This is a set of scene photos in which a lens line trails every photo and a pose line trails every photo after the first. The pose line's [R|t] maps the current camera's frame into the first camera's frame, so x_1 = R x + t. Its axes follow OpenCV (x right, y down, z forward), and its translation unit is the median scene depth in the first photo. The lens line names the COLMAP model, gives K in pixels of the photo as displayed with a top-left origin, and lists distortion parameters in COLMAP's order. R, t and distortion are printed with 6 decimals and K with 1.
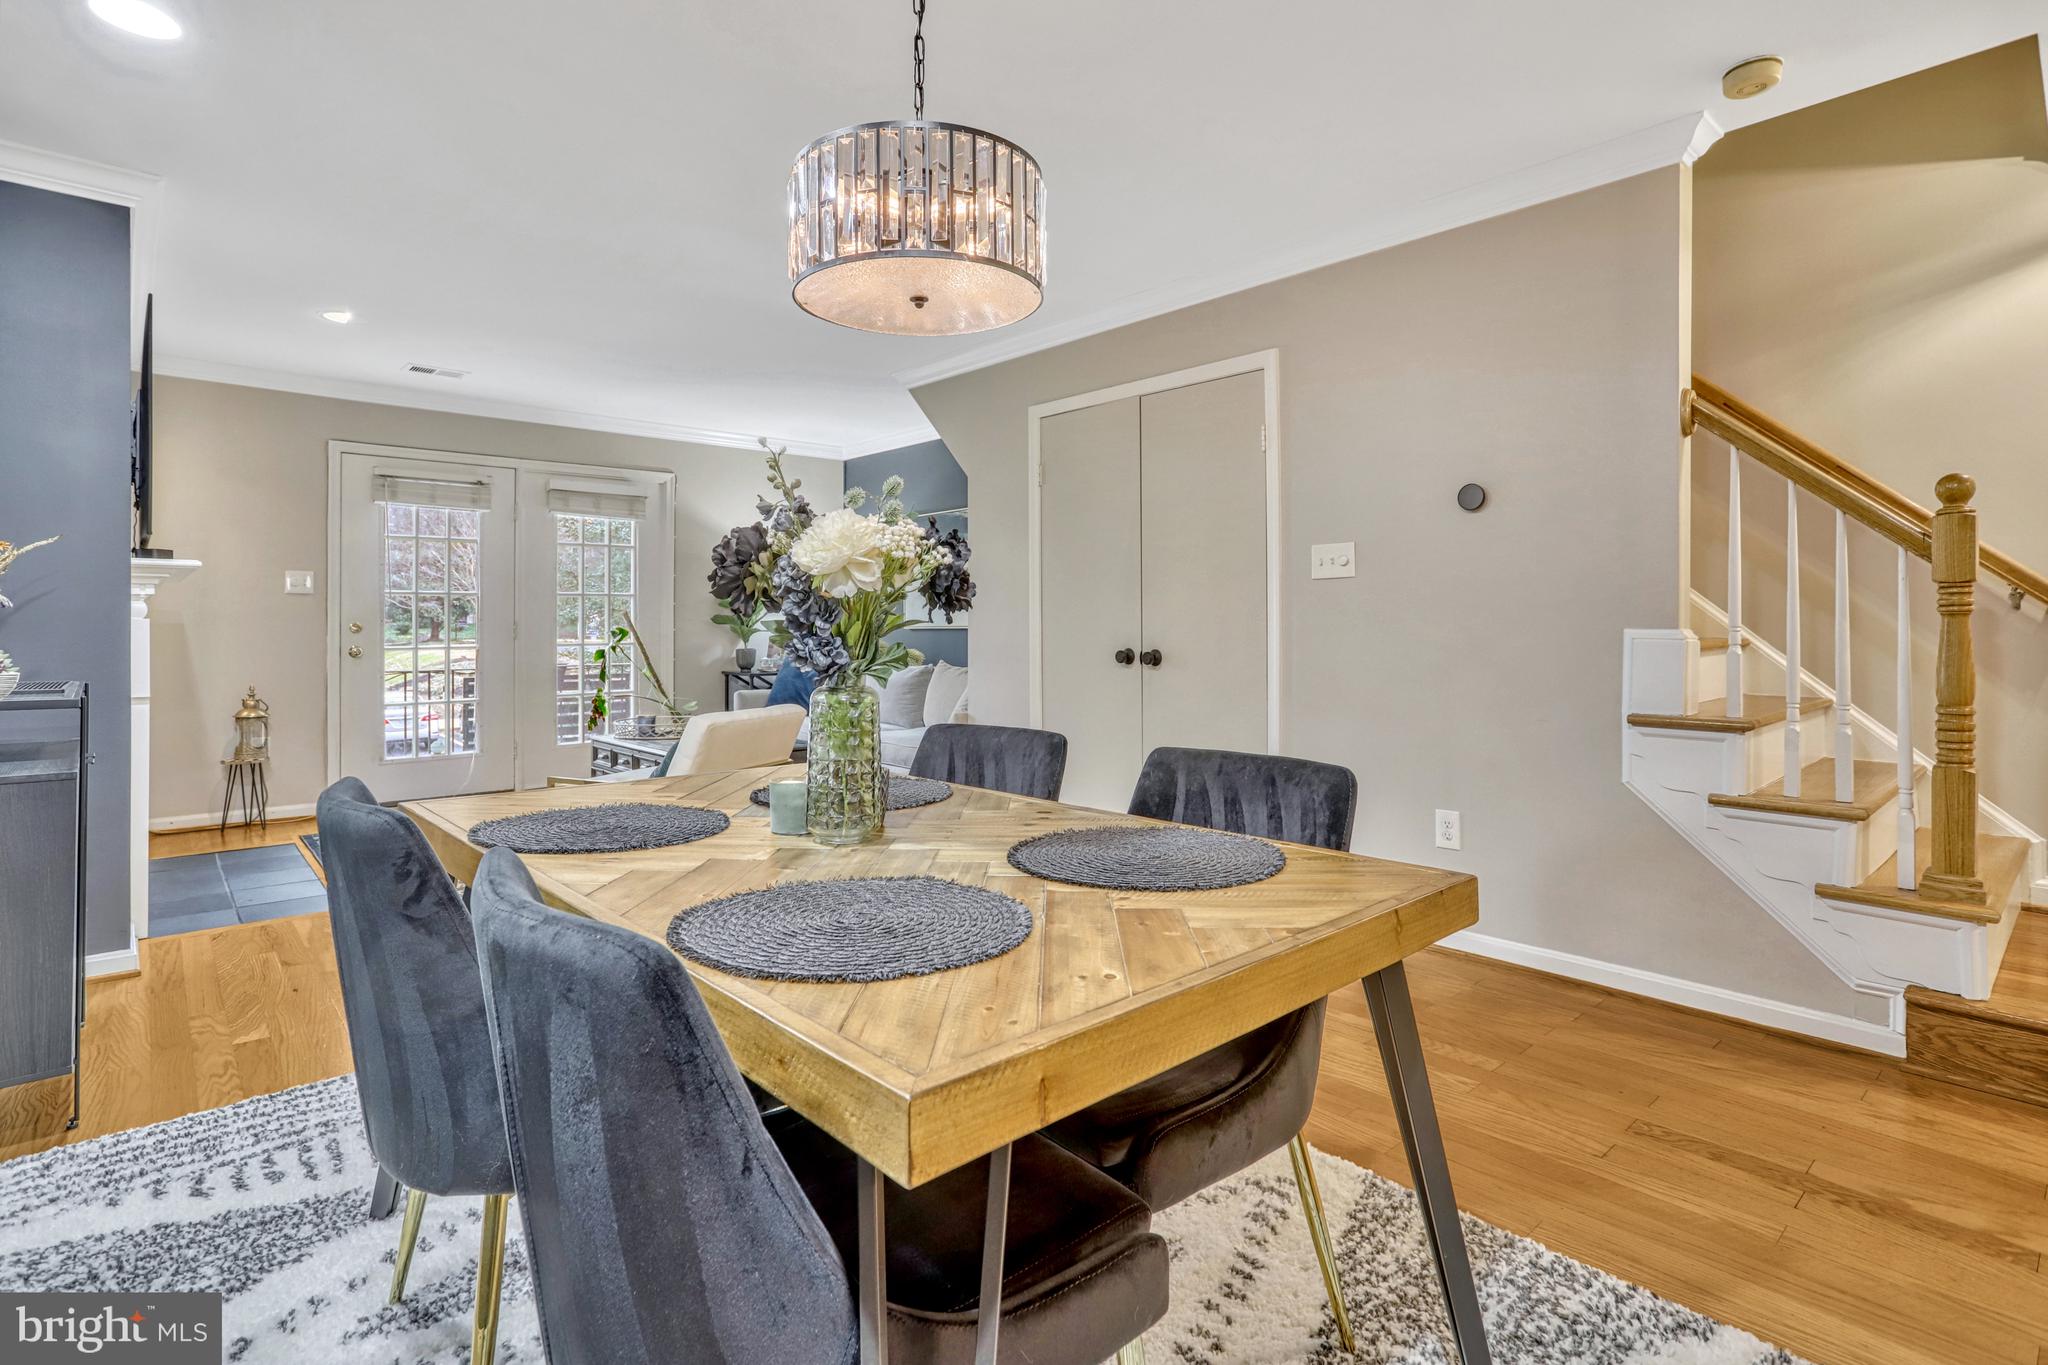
lens RADIAL K [[1012.0, 0, 1021.9], [0, 1012.0, 609.5], [0, 0, 1]] dist [0.011105, 0.000662]
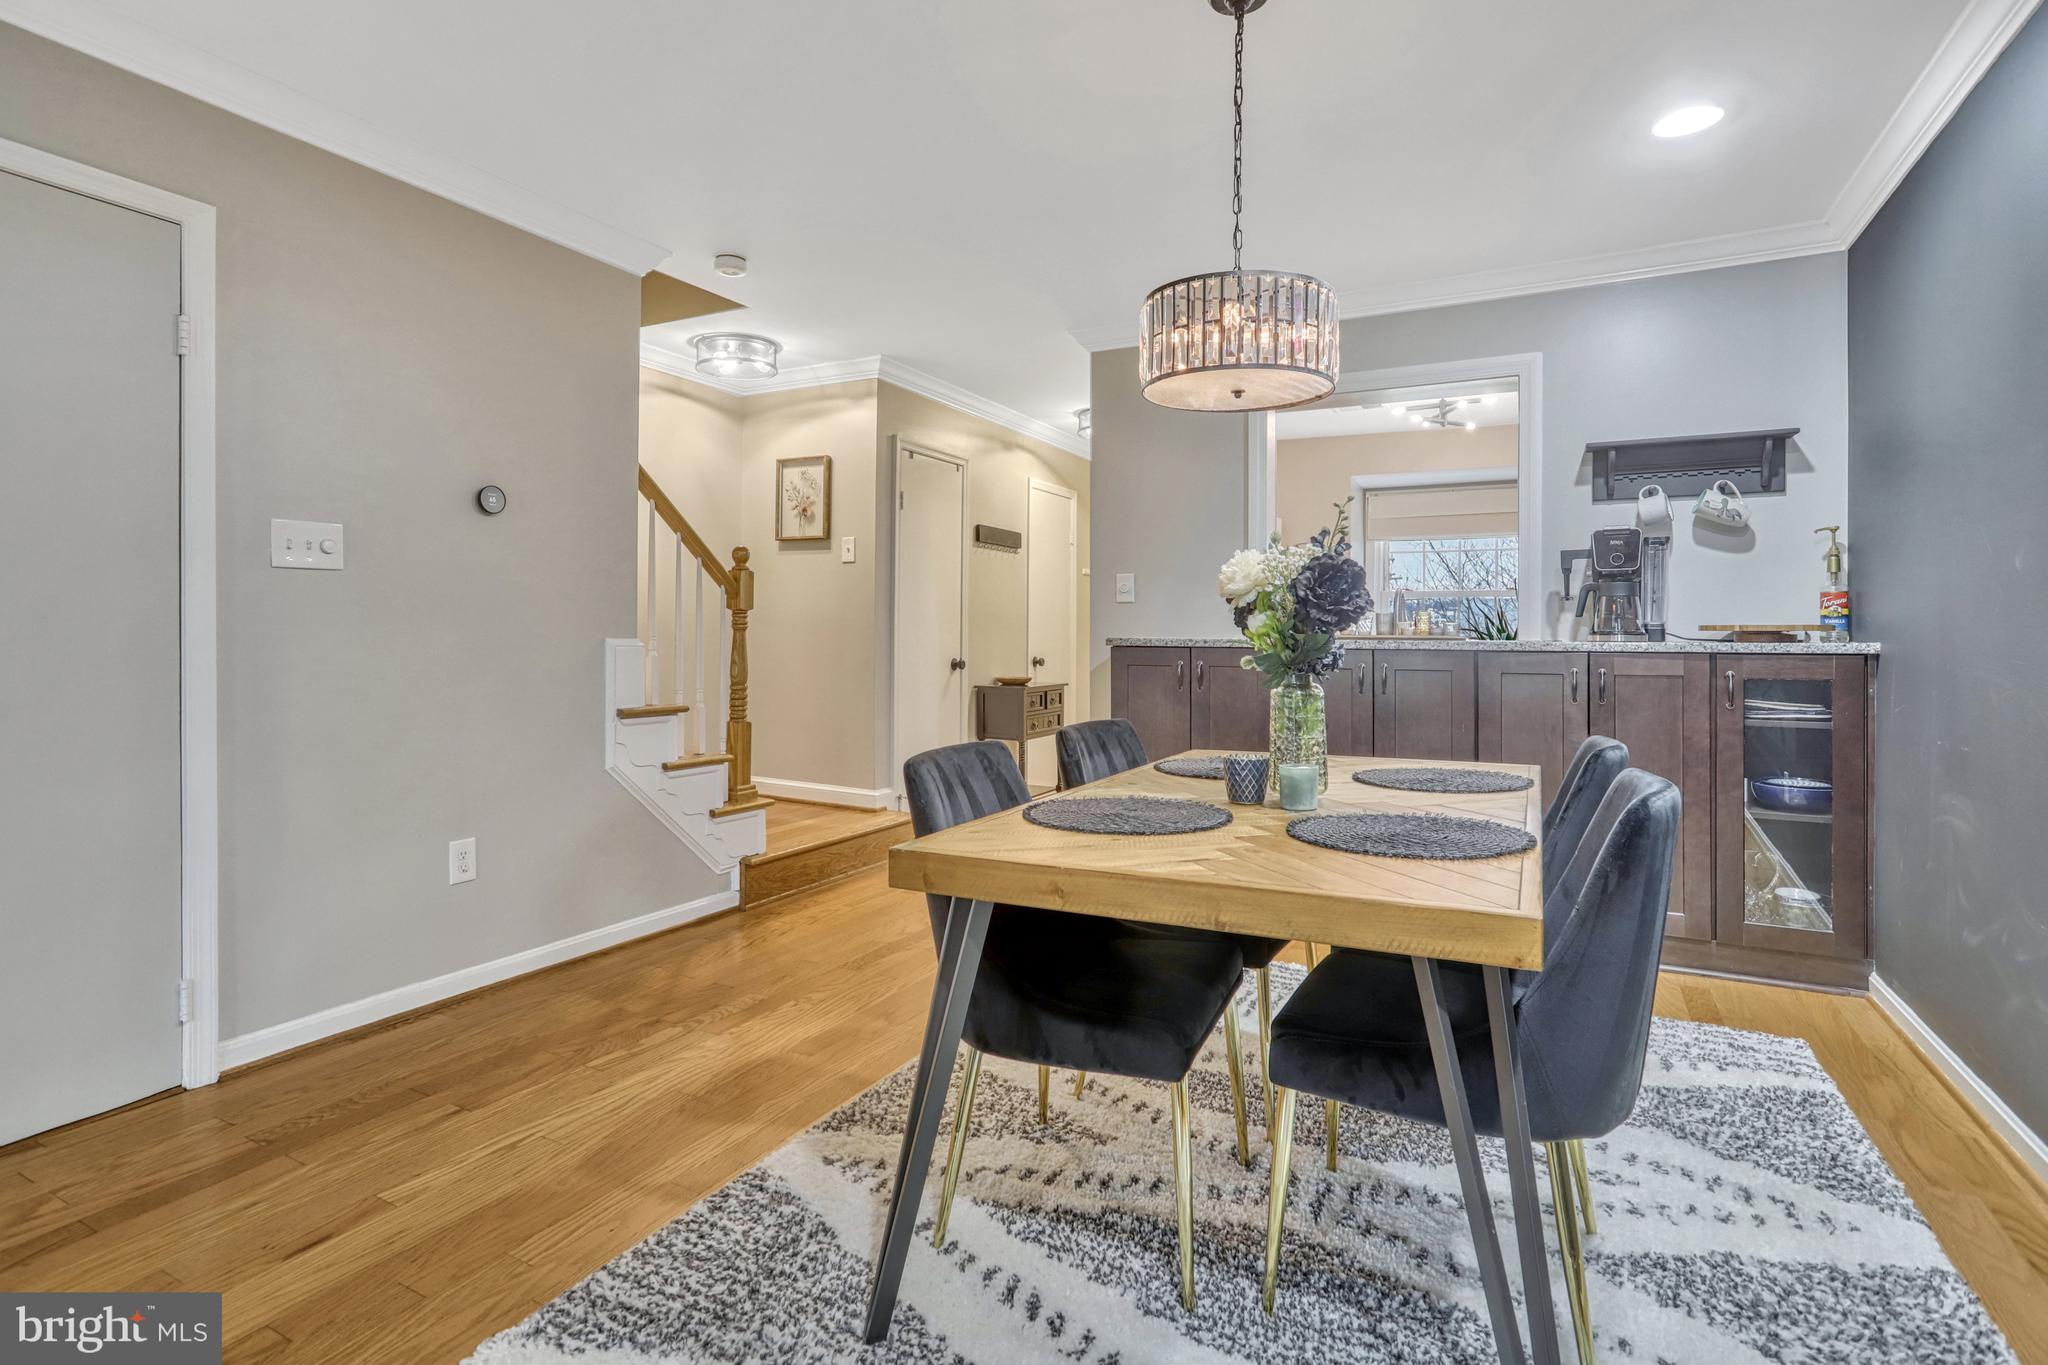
lens RADIAL K [[1029.1, 0, 1023.7], [0, 1029.1, 585.1], [0, 0, 1]] dist [-0.036140, 0.027791]
pose [[-0.340196, 0.051048, 0.938968, -0.369257], [-0.013828, 0.998146, -0.059275, 0.011318], [-0.940253, -0.033149, -0.338859, 0.509290]]
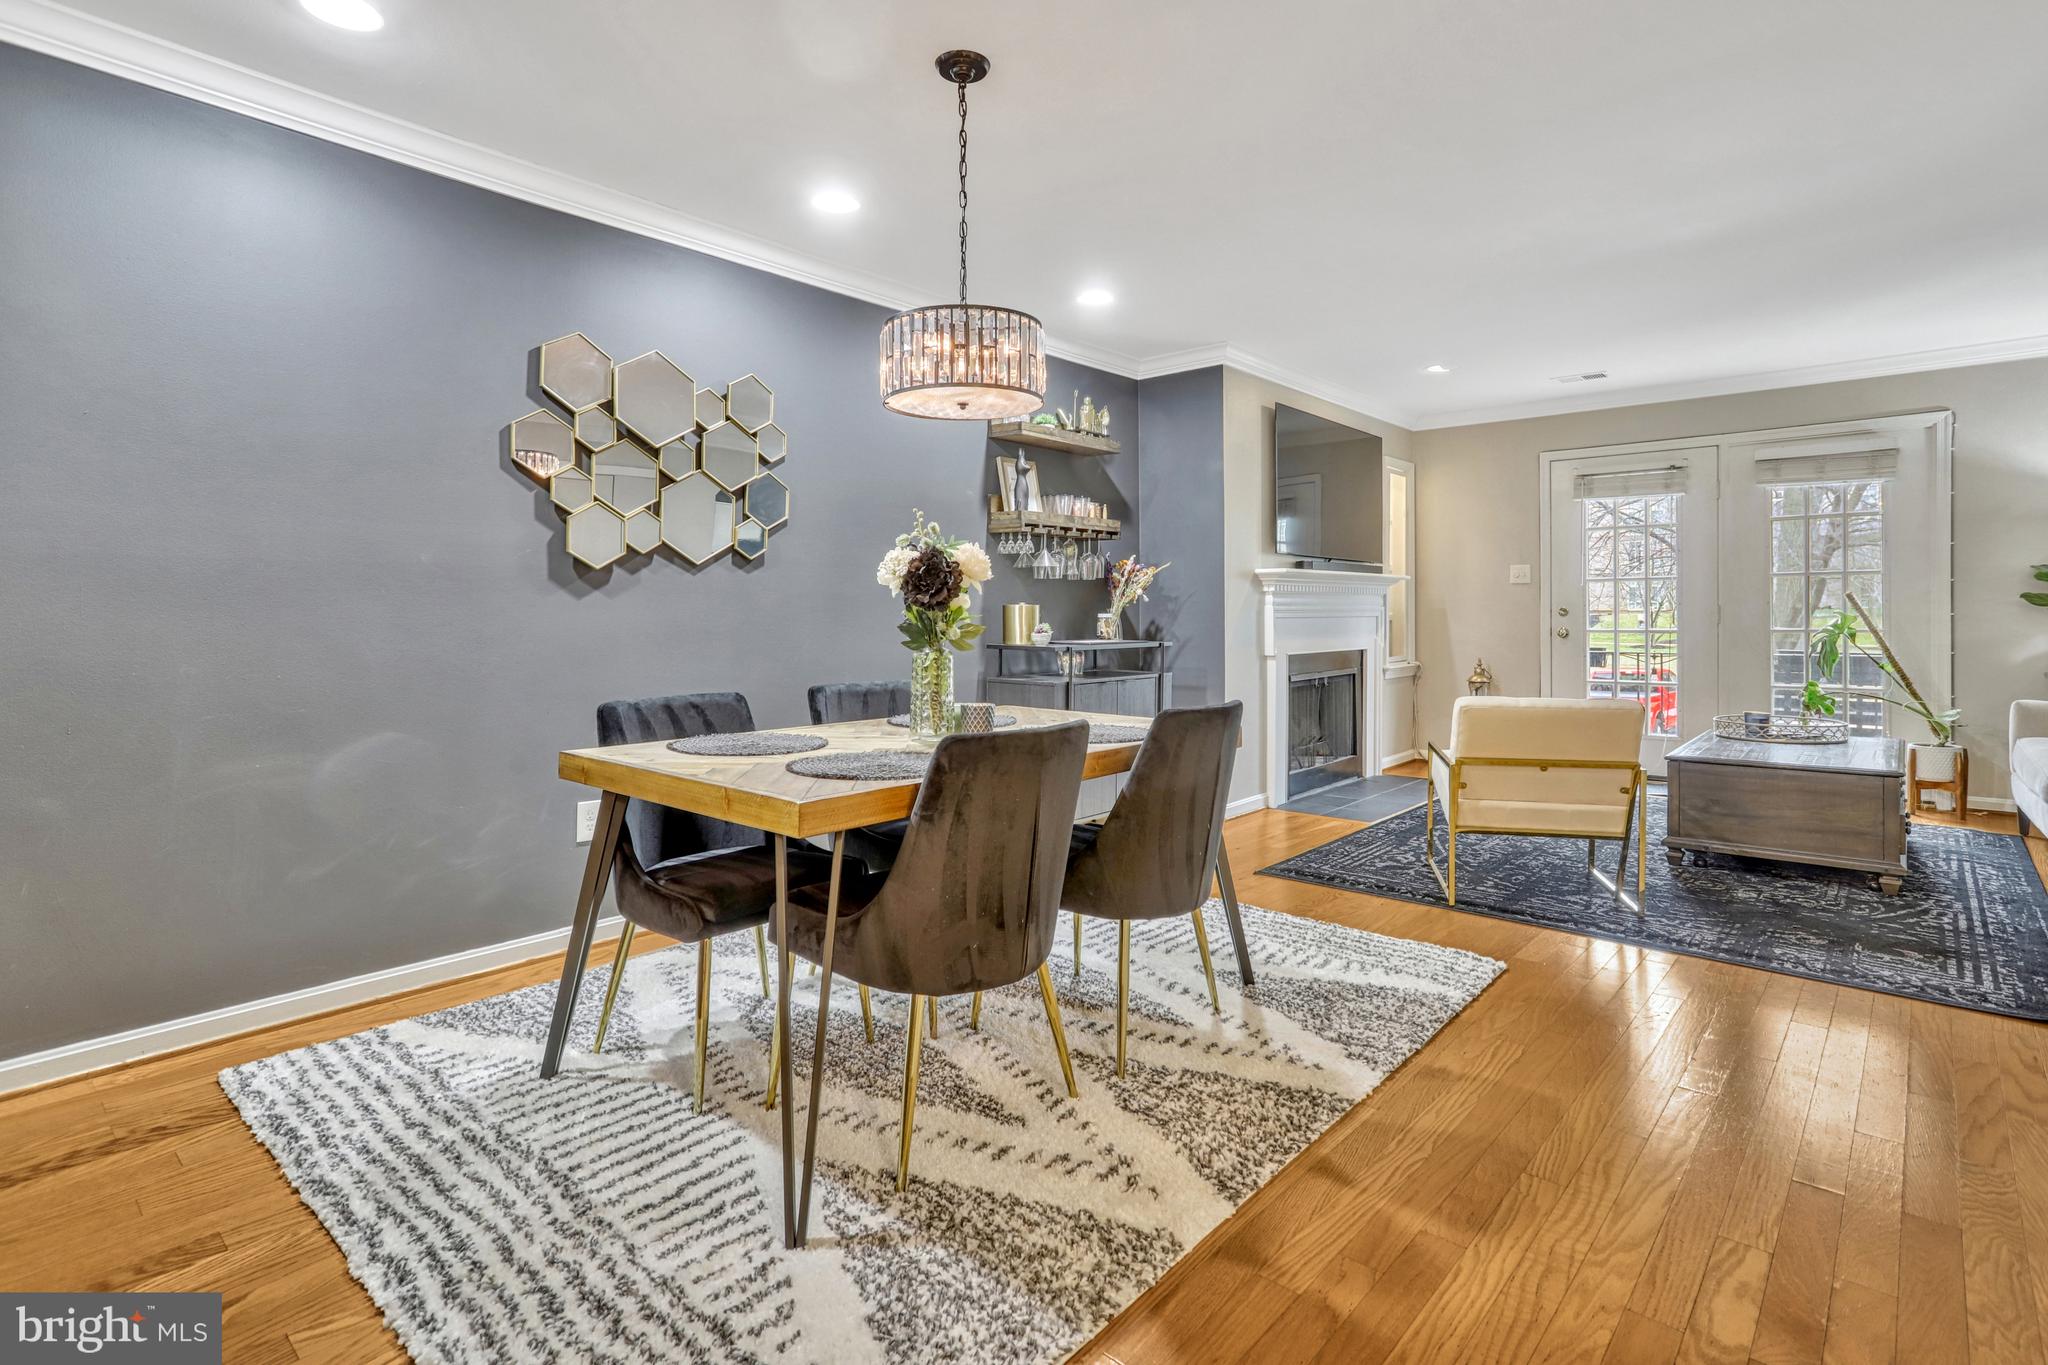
lens RADIAL K [[1019.2, 0, 1026.9], [0, 1019.2, 615.2], [0, 0, 1]] dist [-0.015761, 0.017476]
pose [[0.116843, 0.007450, -0.993122, 0.424221], [0.014132, 0.999858, 0.009164, 0.003180], [0.993050, -0.015106, 0.116721, 0.275885]]
